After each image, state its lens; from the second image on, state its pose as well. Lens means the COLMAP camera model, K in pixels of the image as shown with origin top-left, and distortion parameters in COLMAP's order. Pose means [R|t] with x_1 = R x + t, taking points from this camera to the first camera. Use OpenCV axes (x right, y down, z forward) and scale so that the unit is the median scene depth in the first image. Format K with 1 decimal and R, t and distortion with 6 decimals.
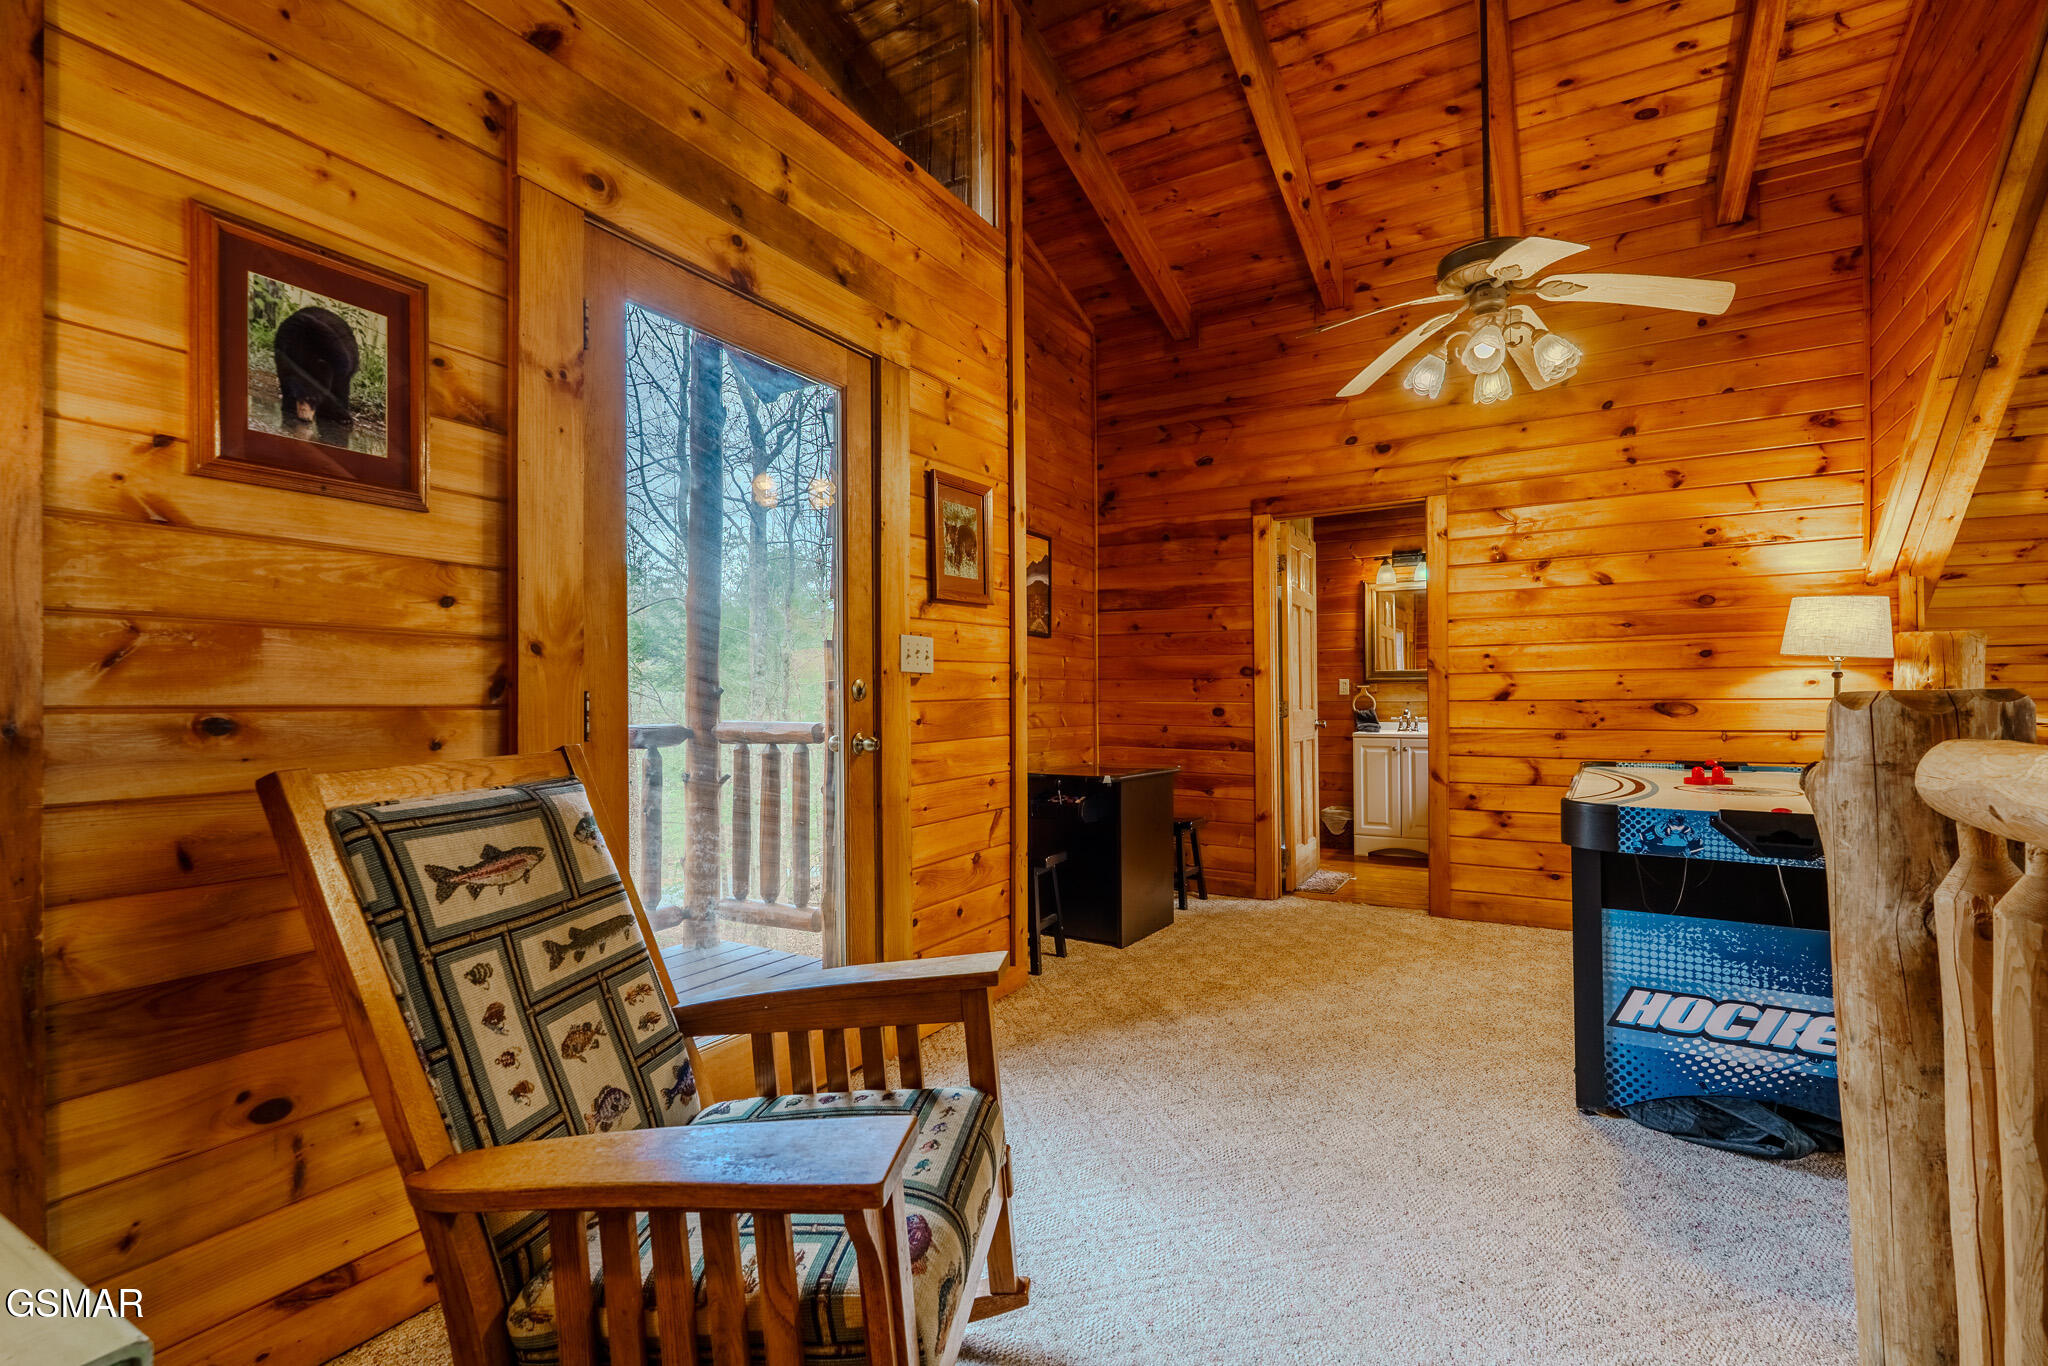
lens RADIAL K [[935.9, 0, 1041.3], [0, 935.9, 697.9], [0, 0, 1]] dist [-0.004687, -0.000300]
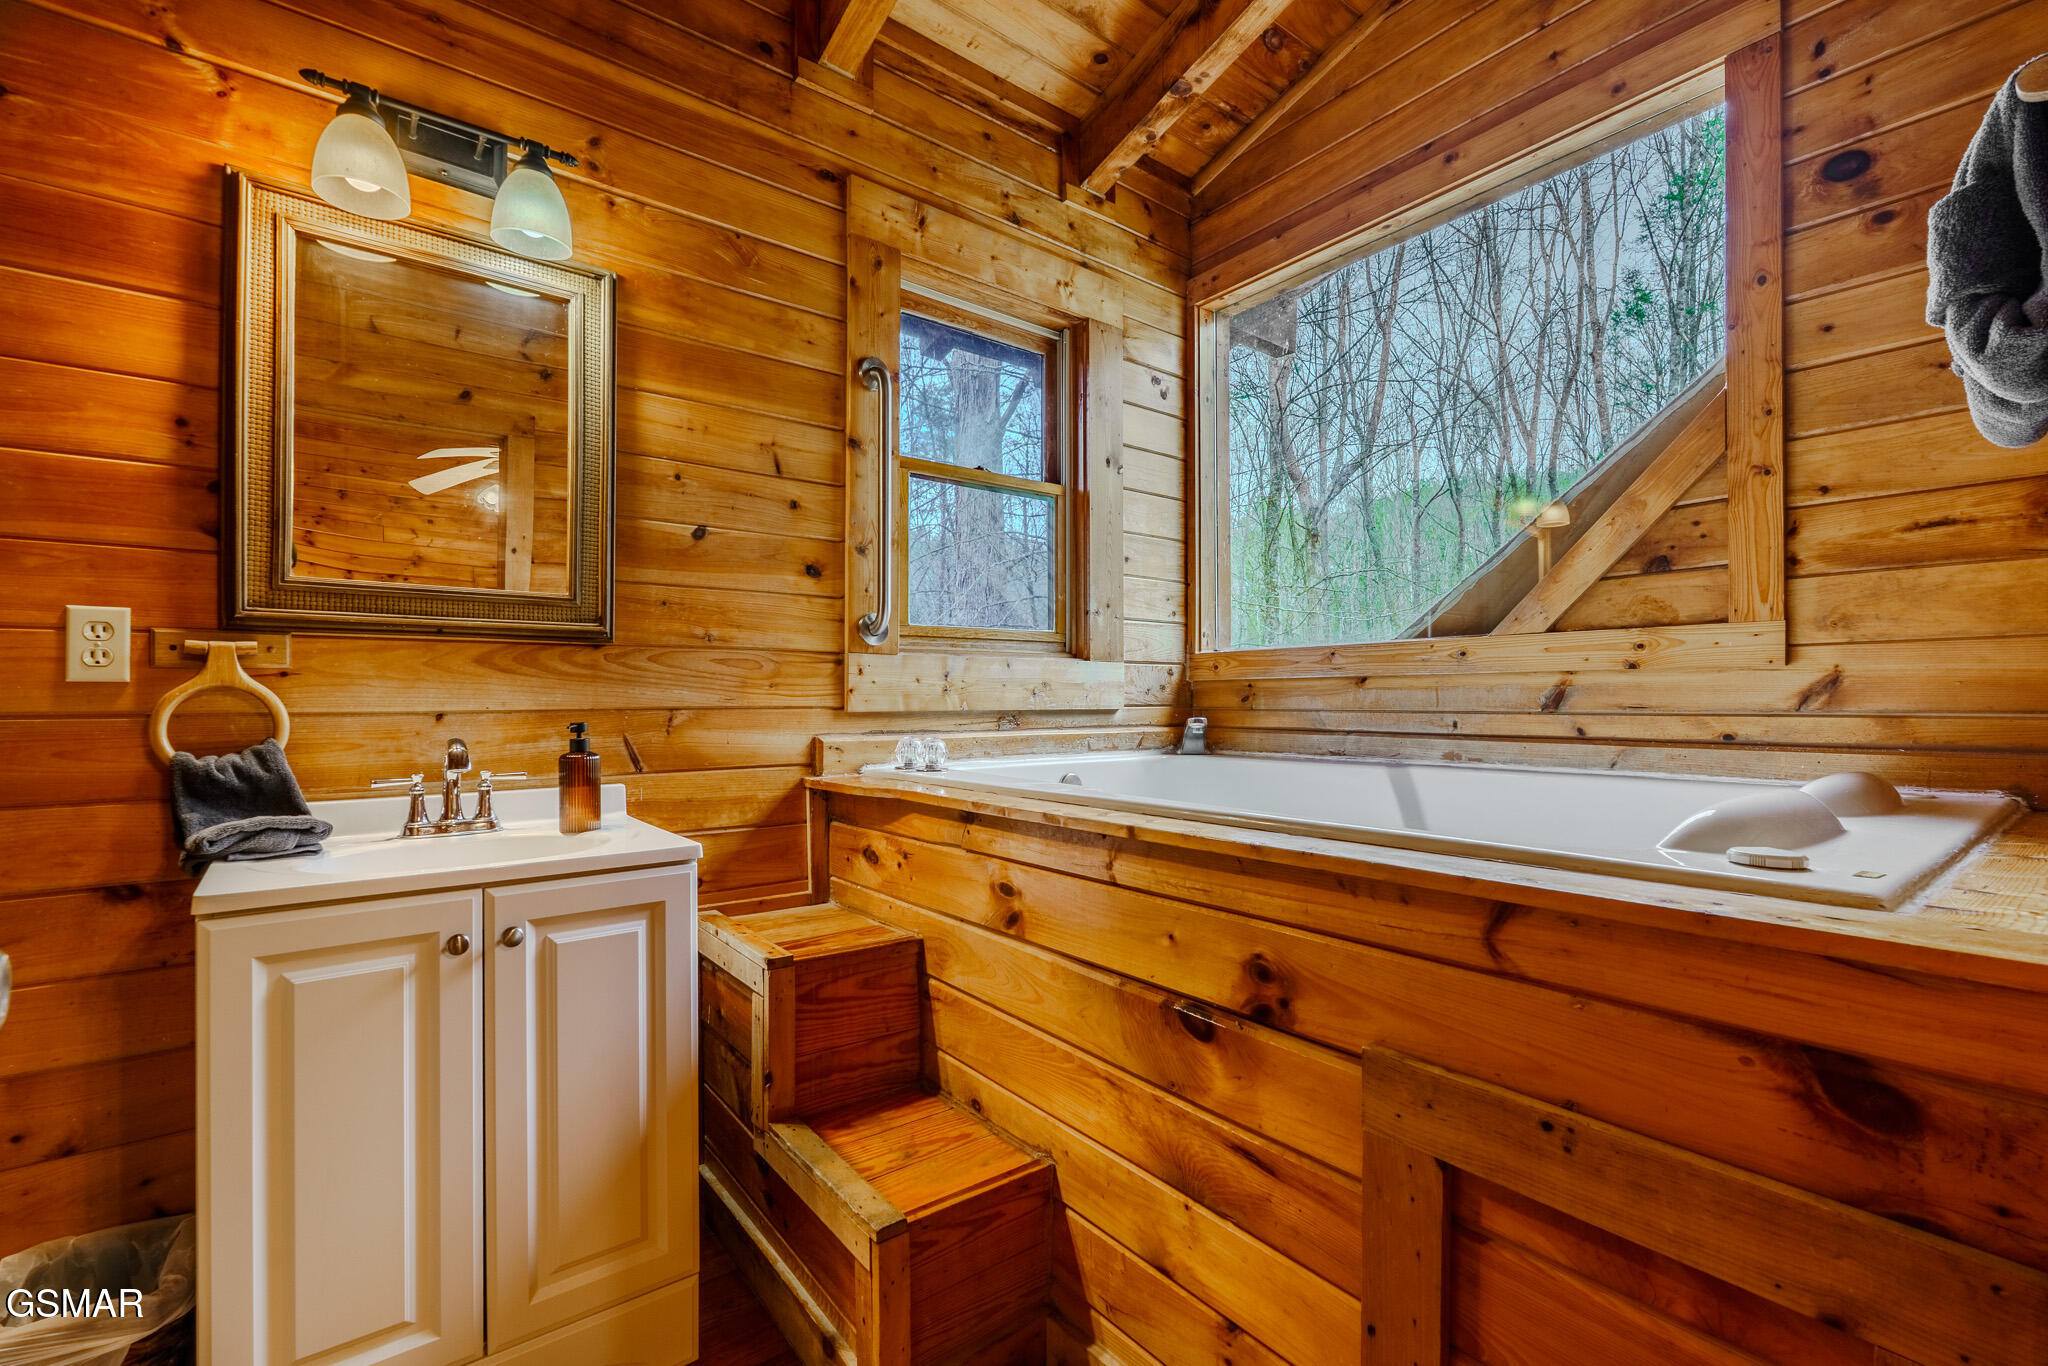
lens RADIAL K [[882.0, 0, 1034.9], [0, 882.0, 694.7], [0, 0, 1]] dist [-0.013653, -0.000062]
pose [[0.379520, 0.009807, 0.925132, 0.351391], [-0.004357, 0.999952, -0.008813, 0.000900], [-0.925173, -0.000685, 0.379544, 1.149711]]
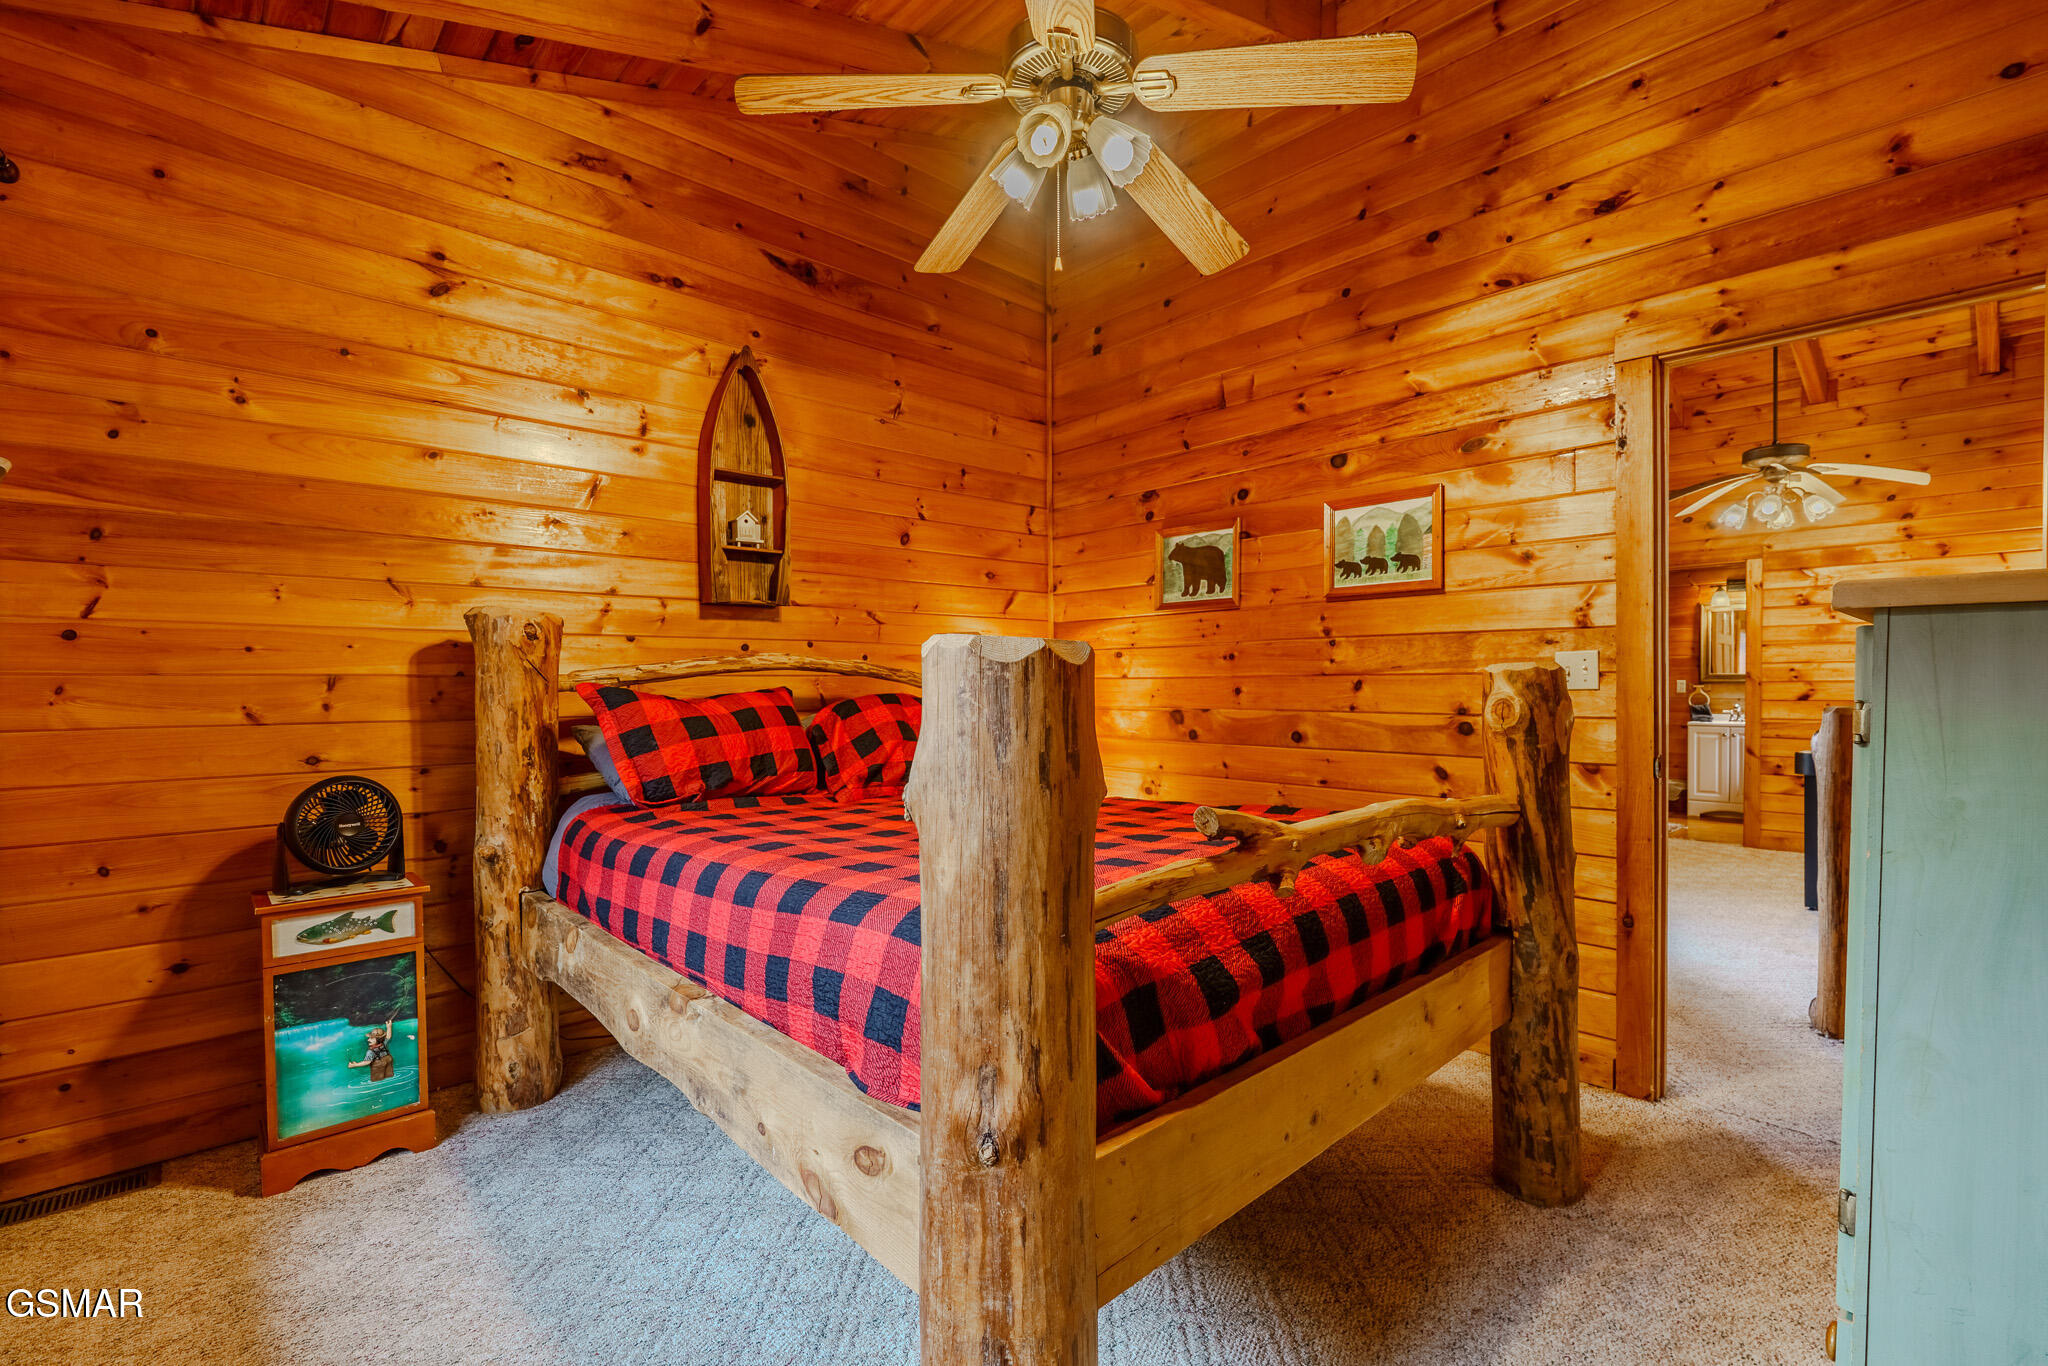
lens RADIAL K [[935.9, 0, 1041.3], [0, 935.9, 697.9], [0, 0, 1]] dist [-0.004687, -0.000300]
pose [[0.957689, 0.010142, -0.287625, -0.225673], [-0.005667, 0.999850, 0.016387, -0.018385], [0.287748, -0.014063, 0.957603, -0.730480]]
